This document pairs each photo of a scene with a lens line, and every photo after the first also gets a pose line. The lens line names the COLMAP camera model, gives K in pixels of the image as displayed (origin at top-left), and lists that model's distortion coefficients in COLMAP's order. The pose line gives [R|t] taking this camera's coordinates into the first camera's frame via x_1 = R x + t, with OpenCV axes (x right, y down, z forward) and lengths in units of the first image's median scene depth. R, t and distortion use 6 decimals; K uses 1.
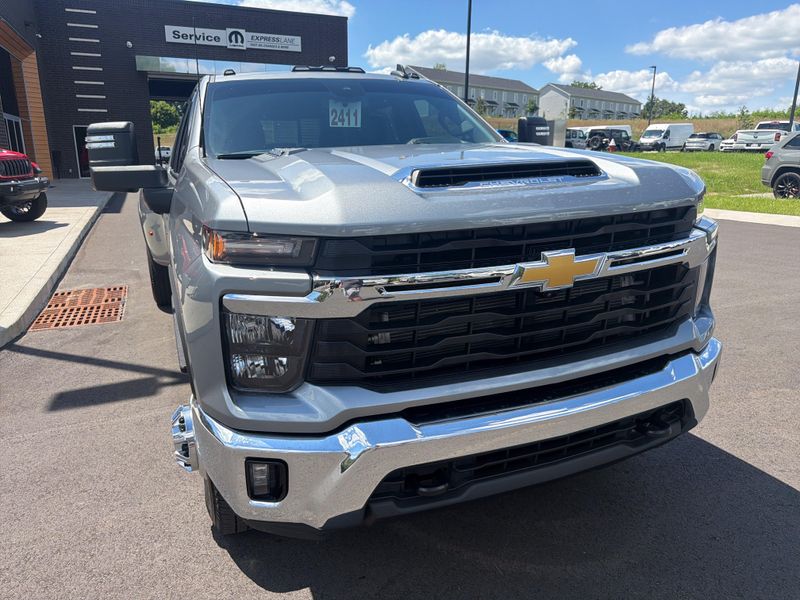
lens RADIAL K [[571.6, 0, 399.8], [0, 571.6, 301.0], [0, 0, 1]] dist [0.022118, -0.026916]
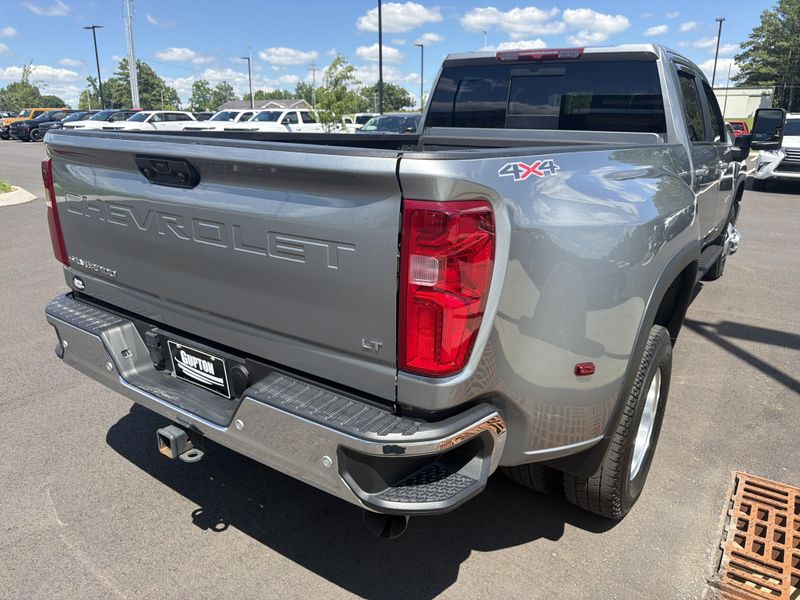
lens RADIAL K [[571.6, 0, 405.9], [0, 571.6, 313.1], [0, 0, 1]] dist [0.022118, -0.026916]
pose [[-0.547790, -0.246312, 0.799535, -0.149207], [0.201740, 0.888586, 0.411965, -0.072685], [-0.811928, 0.386968, -0.437068, 0.301534]]
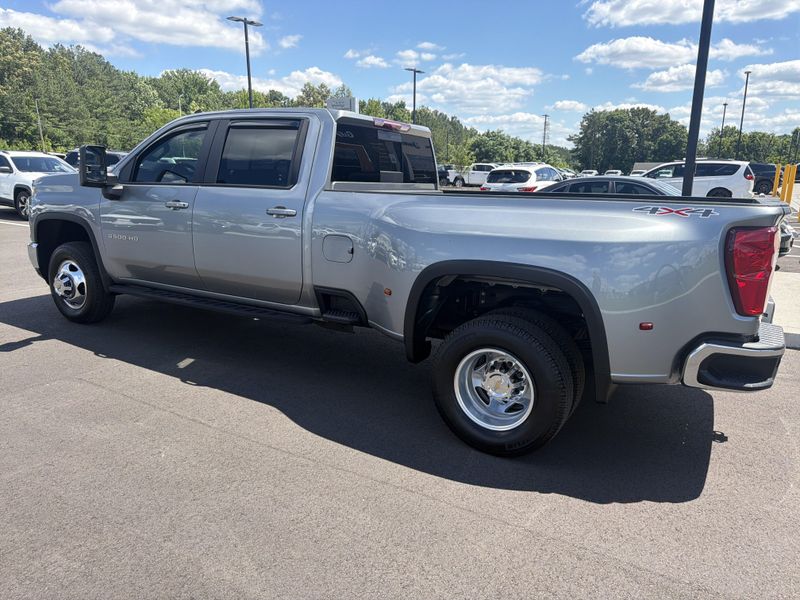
lens RADIAL K [[571.6, 0, 400.2], [0, 571.6, 310.4], [0, 0, 1]] dist [0.022118, -0.026916]
pose [[-0.801654, 0.145507, -0.579809, 0.065550], [-0.151906, 0.888500, 0.433003, -0.090136], [0.578165, 0.435195, -0.690167, 0.337530]]
